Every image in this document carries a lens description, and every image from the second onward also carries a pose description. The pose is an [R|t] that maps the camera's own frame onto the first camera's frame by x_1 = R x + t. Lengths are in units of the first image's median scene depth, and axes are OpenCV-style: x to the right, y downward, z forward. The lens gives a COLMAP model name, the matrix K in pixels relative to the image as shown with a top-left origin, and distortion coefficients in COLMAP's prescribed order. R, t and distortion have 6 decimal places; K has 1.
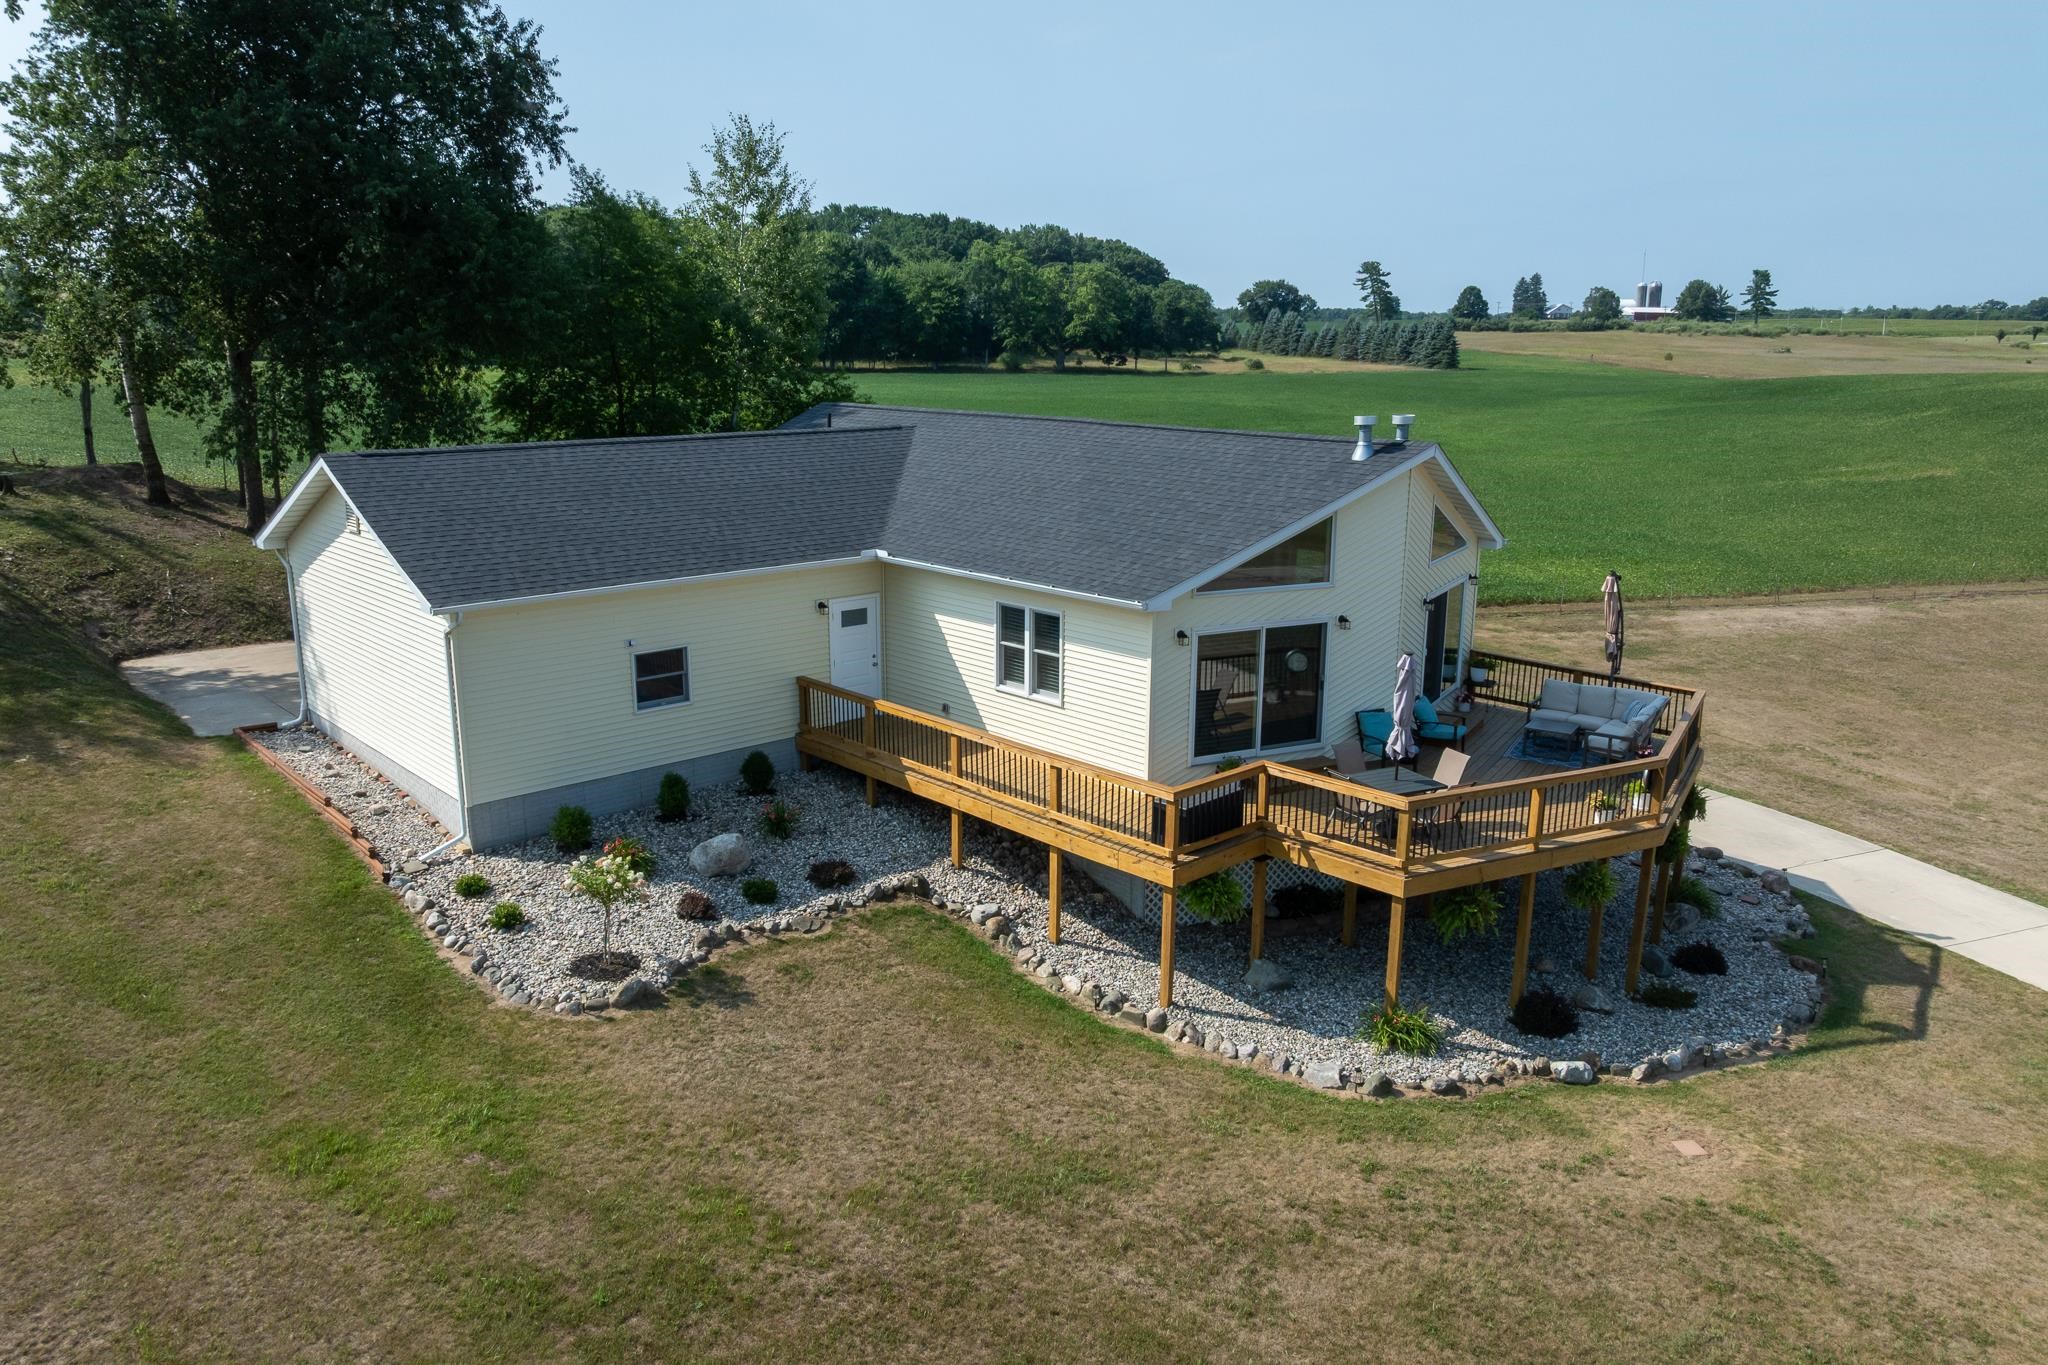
lens RADIAL K [[1452.6, 0, 1029.3], [0, 1452.6, 688.9], [0, 0, 1]] dist [-0.035960, 0.000684]
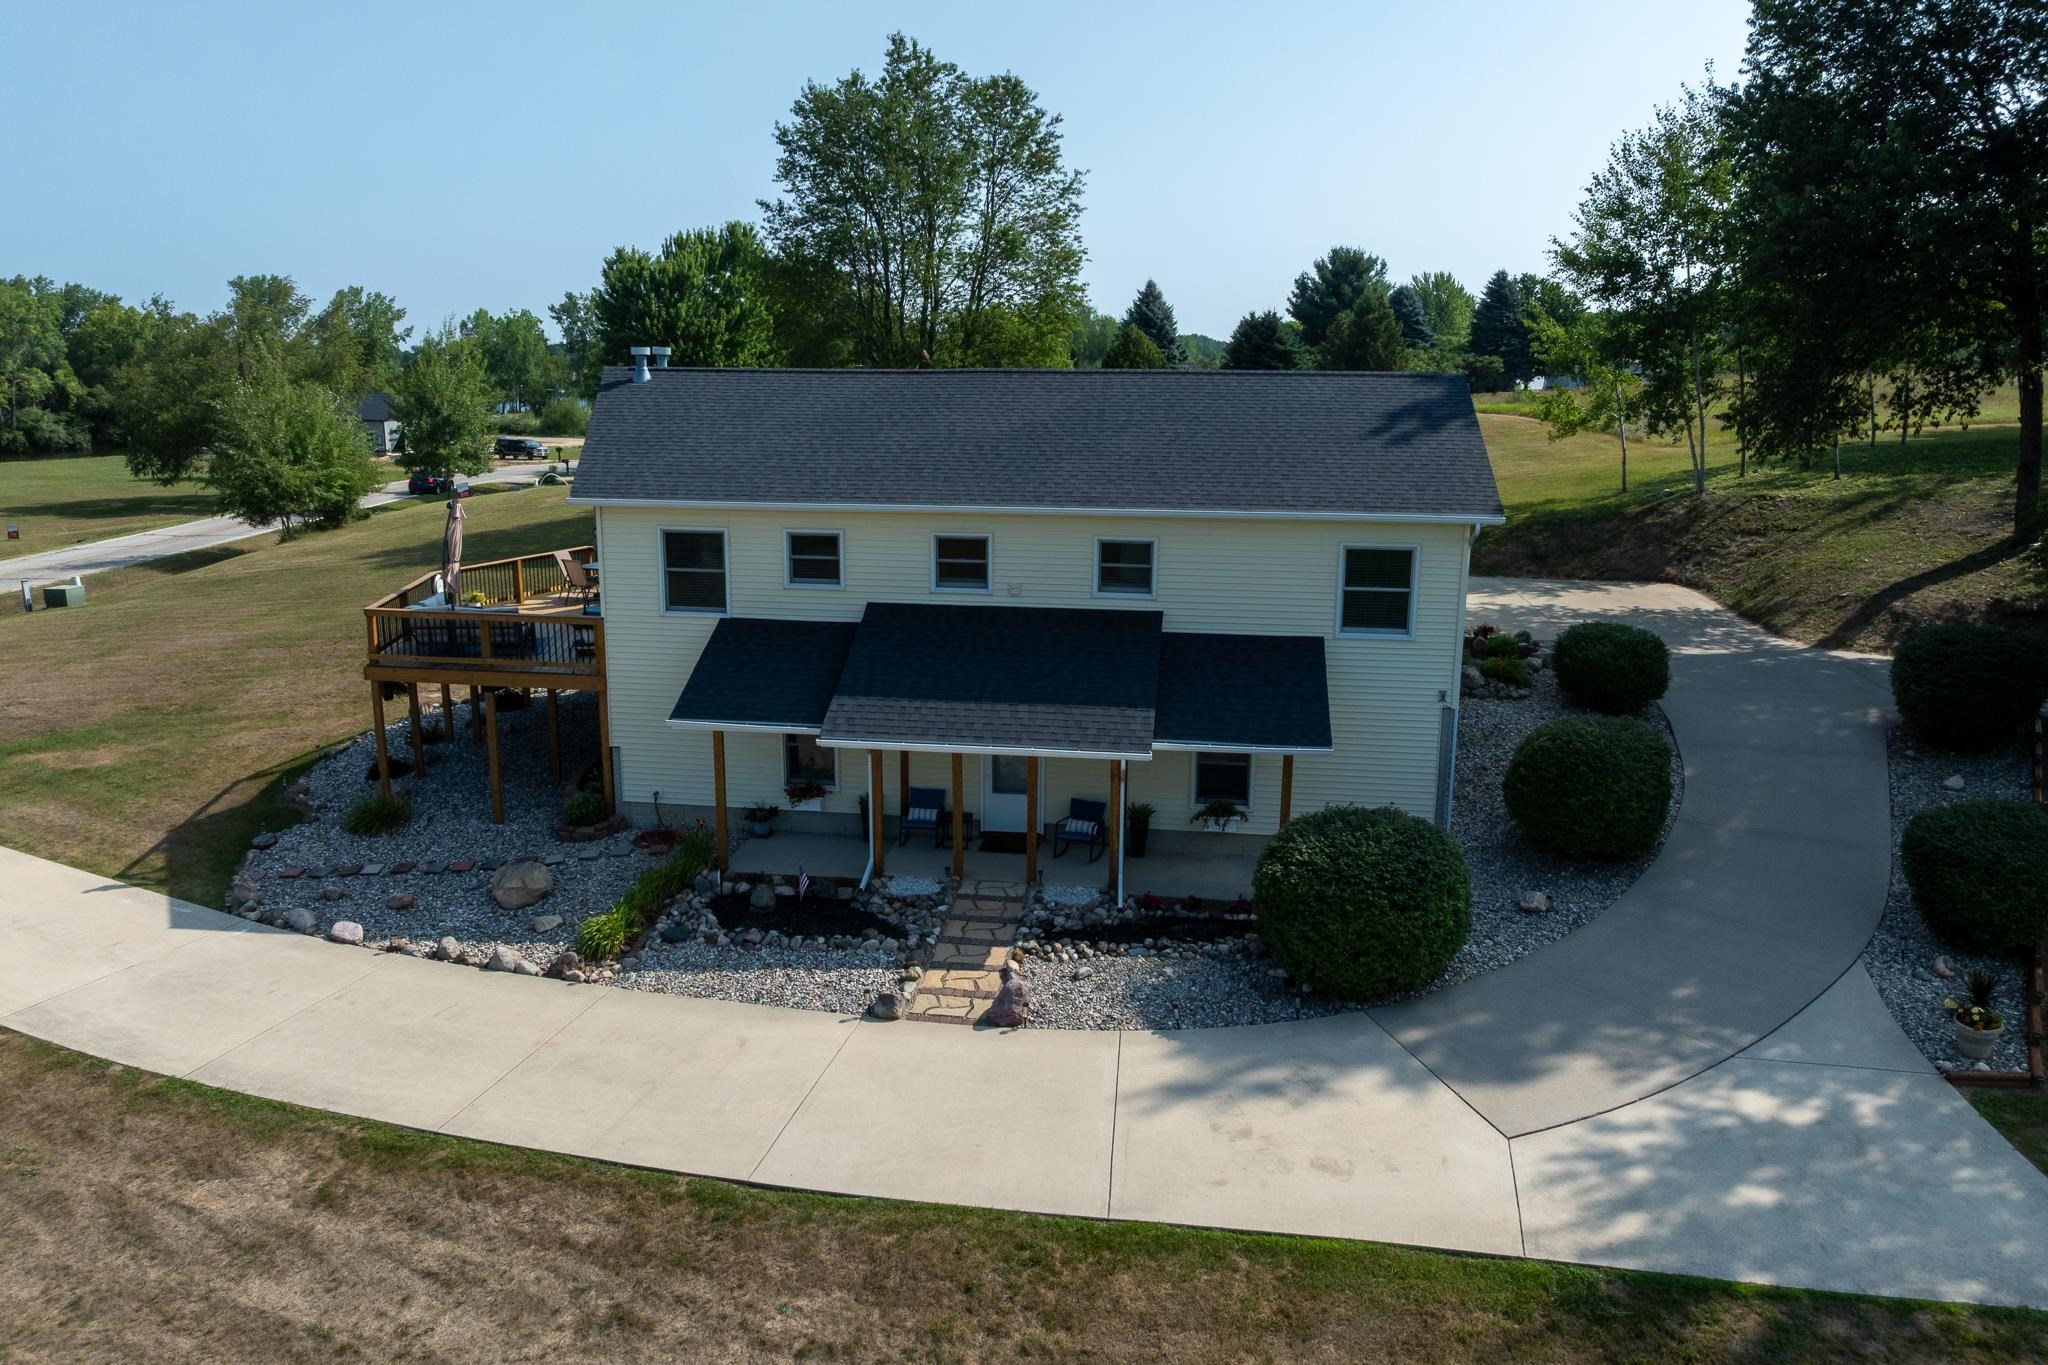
lens RADIAL K [[1452.6, 0, 1022.1], [0, 1452.6, 674.9], [0, 0, 1]] dist [-0.035960, 0.000684]
pose [[-0.779238, 0.126309, -0.613868, 0.709130], [-0.155859, 0.909655, 0.385015, -0.413278], [0.607039, 0.395695, -0.689151, 1.936043]]
